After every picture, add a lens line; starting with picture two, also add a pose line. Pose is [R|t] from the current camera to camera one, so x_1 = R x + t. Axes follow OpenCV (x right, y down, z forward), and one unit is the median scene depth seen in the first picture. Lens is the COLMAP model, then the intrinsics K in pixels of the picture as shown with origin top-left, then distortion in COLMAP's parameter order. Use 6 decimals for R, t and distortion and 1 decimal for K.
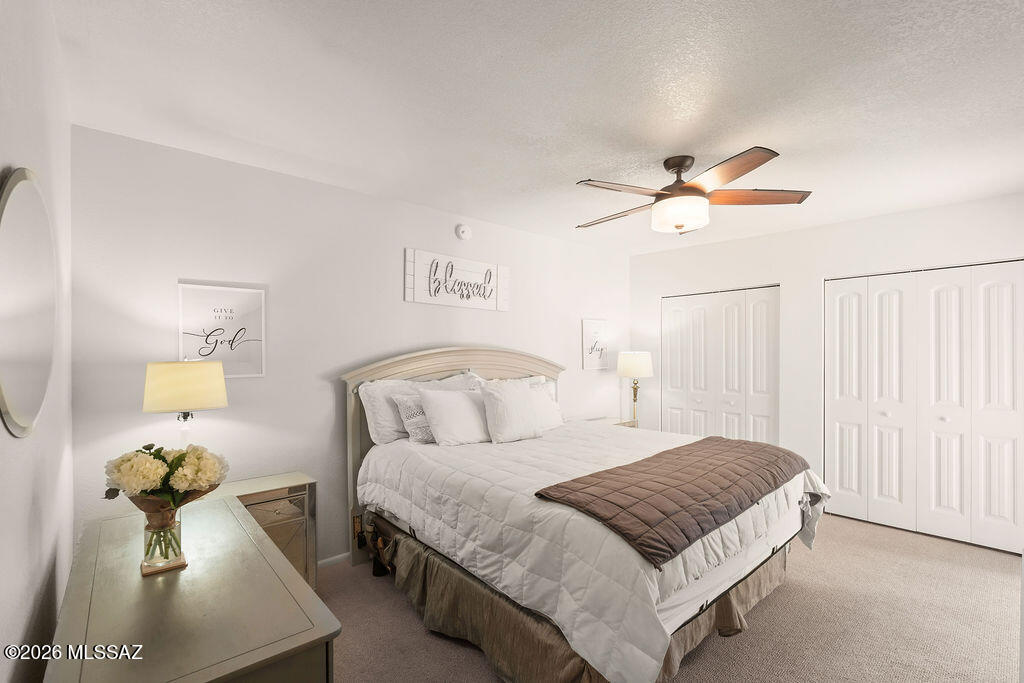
lens RADIAL K [[451.2, 0, 513.0], [0, 451.2, 346.4], [0, 0, 1]] dist [0.001512, 0.000584]
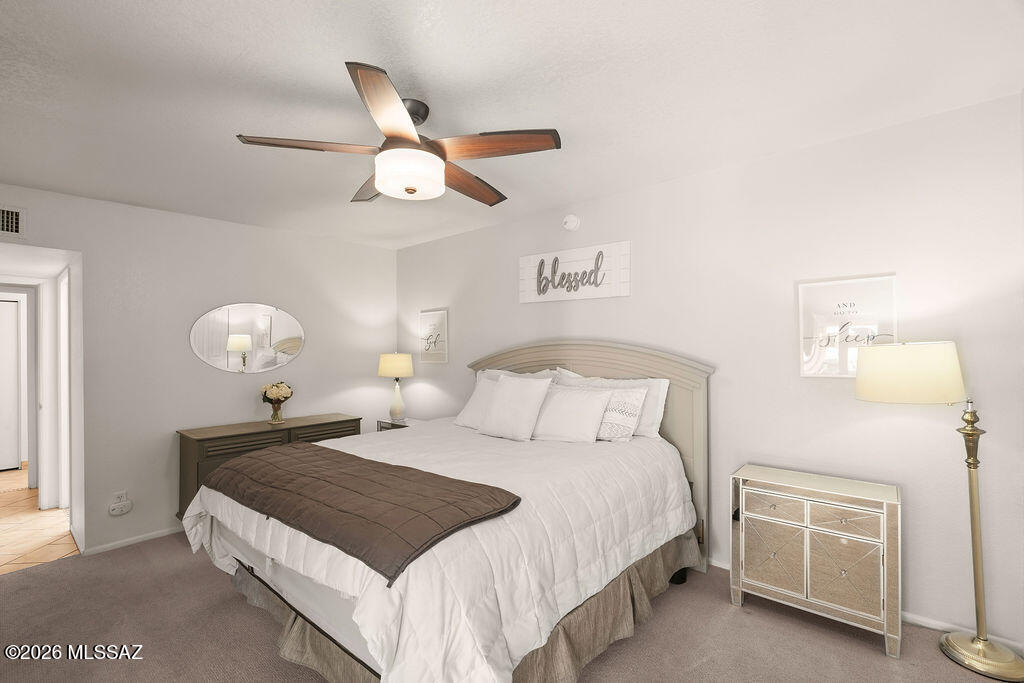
lens RADIAL K [[451.2, 0, 514.6], [0, 451.2, 342.4], [0, 0, 1]] dist [0.001512, 0.000584]
pose [[0.134789, -0.008141, -0.990841, 0.838091], [0.027888, 0.999601, -0.004420, 0.004691], [0.990482, -0.027037, 0.134963, 0.760065]]
